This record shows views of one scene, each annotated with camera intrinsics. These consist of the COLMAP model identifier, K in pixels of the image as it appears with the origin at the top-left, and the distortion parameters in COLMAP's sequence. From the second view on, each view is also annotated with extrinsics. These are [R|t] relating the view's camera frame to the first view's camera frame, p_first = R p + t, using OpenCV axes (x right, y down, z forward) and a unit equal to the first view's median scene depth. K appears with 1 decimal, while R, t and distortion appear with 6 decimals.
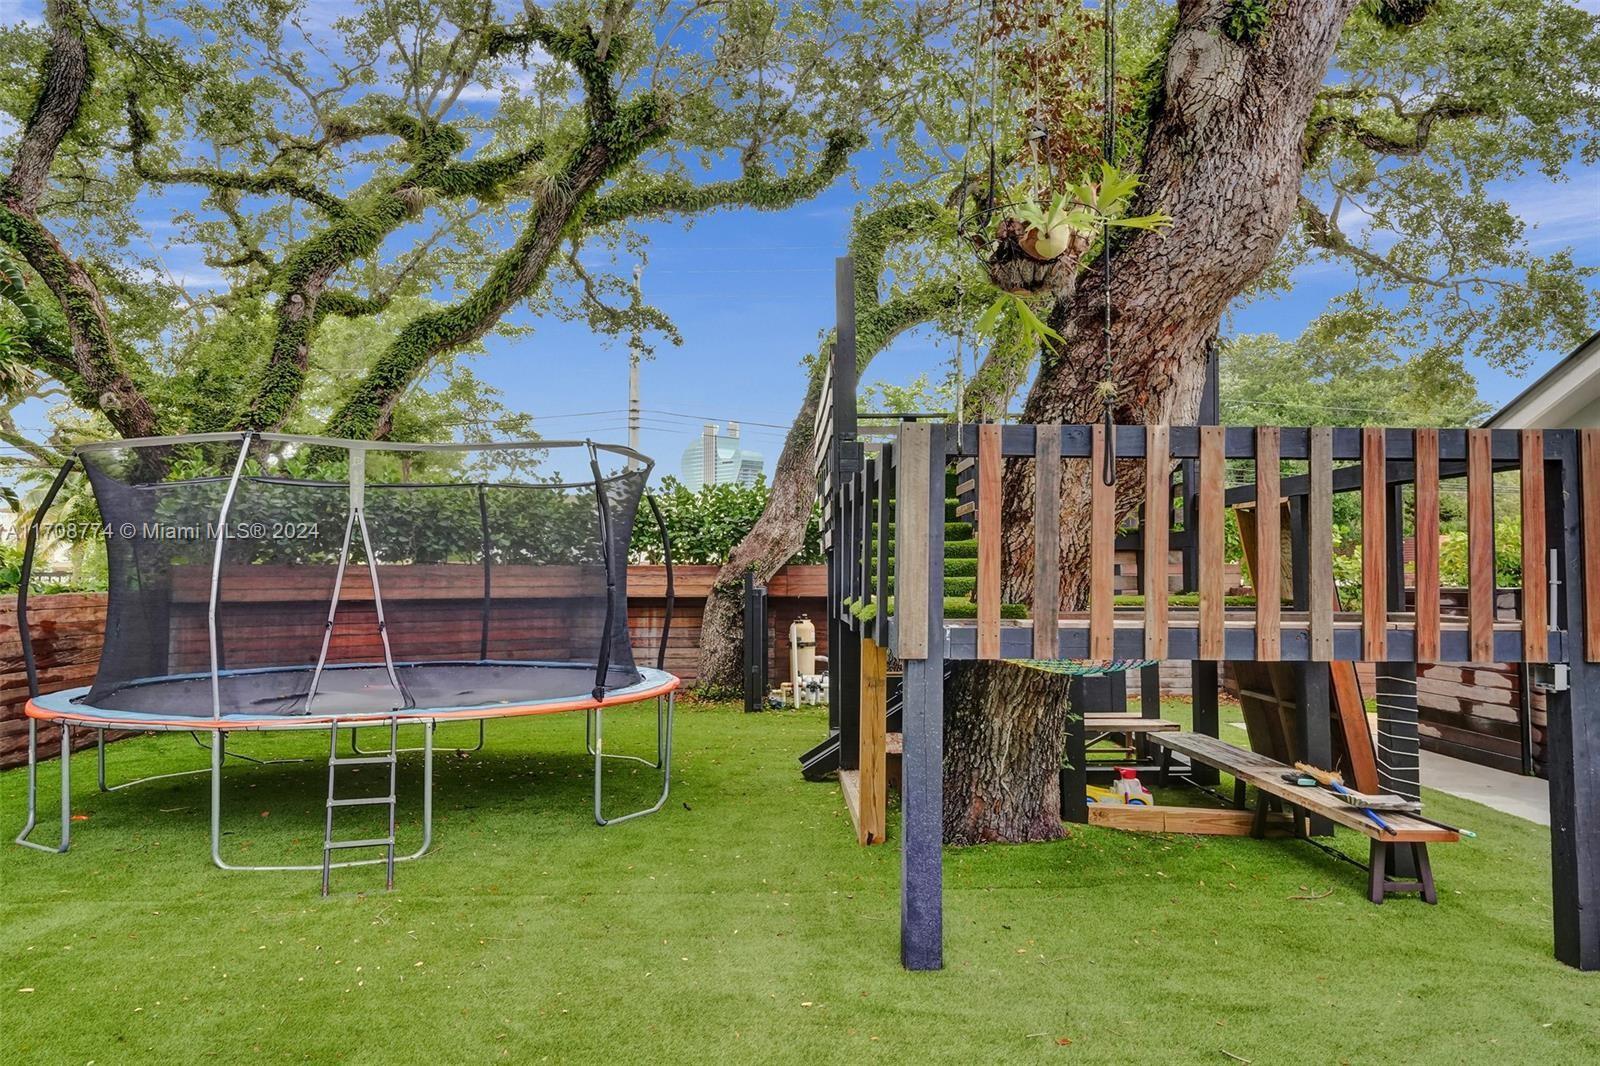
lens RADIAL K [[1046.6, 0, 799.7], [0, 1046.6, 536.6], [0, 0, 1]] dist [0.010649, -0.000417]
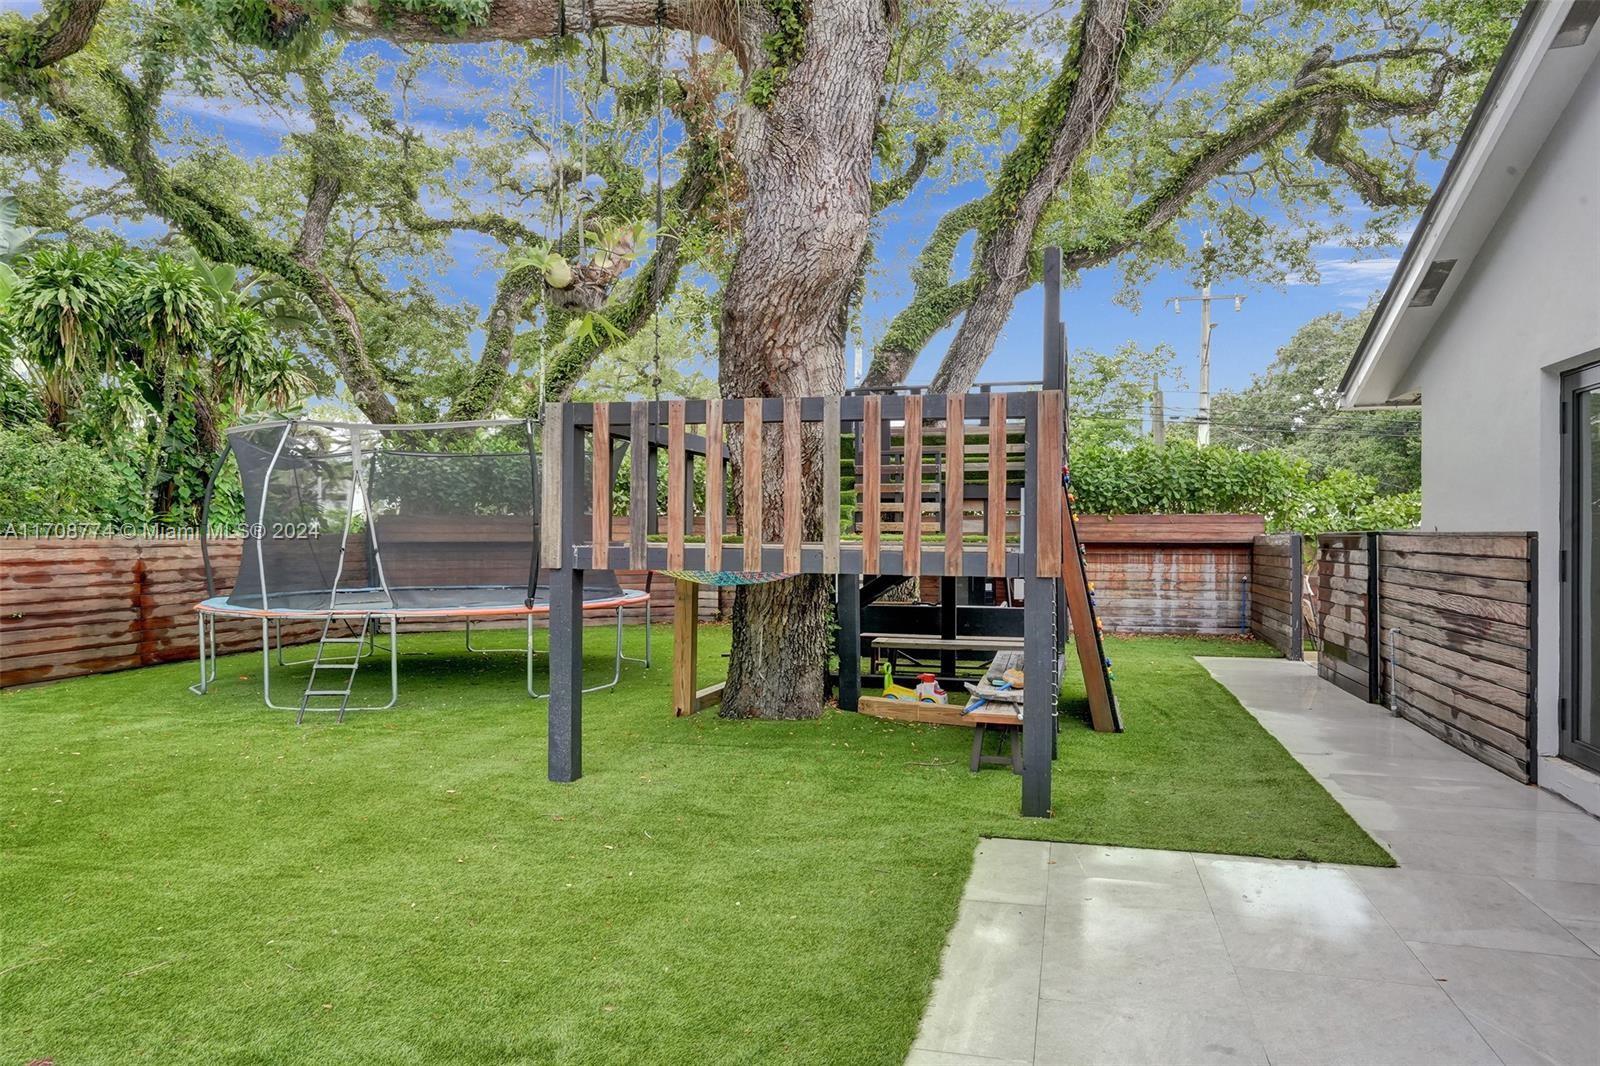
lens RADIAL K [[924.8, 0, 802.7], [0, 924.8, 531.9], [0, 0, 1]] dist [0.001589, 0.002257]
pose [[0.968396, 0.002229, -0.249407, 0.459517], [0.007331, 0.999274, 0.037397, 0.013404], [0.249309, -0.038043, 0.967676, -0.083795]]
